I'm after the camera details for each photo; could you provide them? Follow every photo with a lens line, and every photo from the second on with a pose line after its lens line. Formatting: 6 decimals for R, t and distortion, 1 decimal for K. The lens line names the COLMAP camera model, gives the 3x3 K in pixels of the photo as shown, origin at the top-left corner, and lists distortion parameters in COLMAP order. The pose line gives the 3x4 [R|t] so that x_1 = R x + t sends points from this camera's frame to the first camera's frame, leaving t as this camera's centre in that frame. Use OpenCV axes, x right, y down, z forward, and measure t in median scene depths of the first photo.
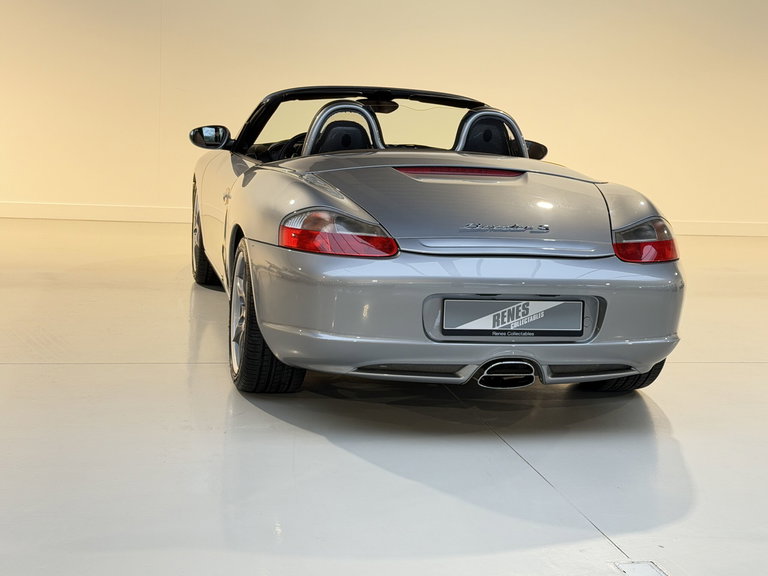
lens RADIAL K [[1179.6, 0, 380.4], [0, 1179.6, 283.1], [0, 0, 1]] dist [0.118057, 0.000000]
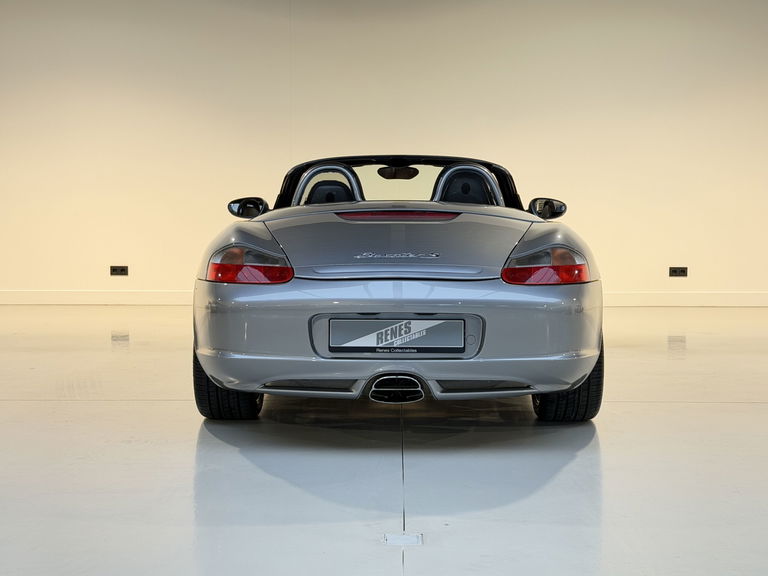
lens RADIAL K [[1179.6, 0, 379.4], [0, 1179.6, 280.1], [0, 0, 1]] dist [0.118057, 0.000000]
pose [[0.969477, -0.035212, -0.242640, 0.359778], [0.010395, 0.994647, -0.102810, 0.089207], [0.244961, 0.097149, 0.964653, -0.058459]]
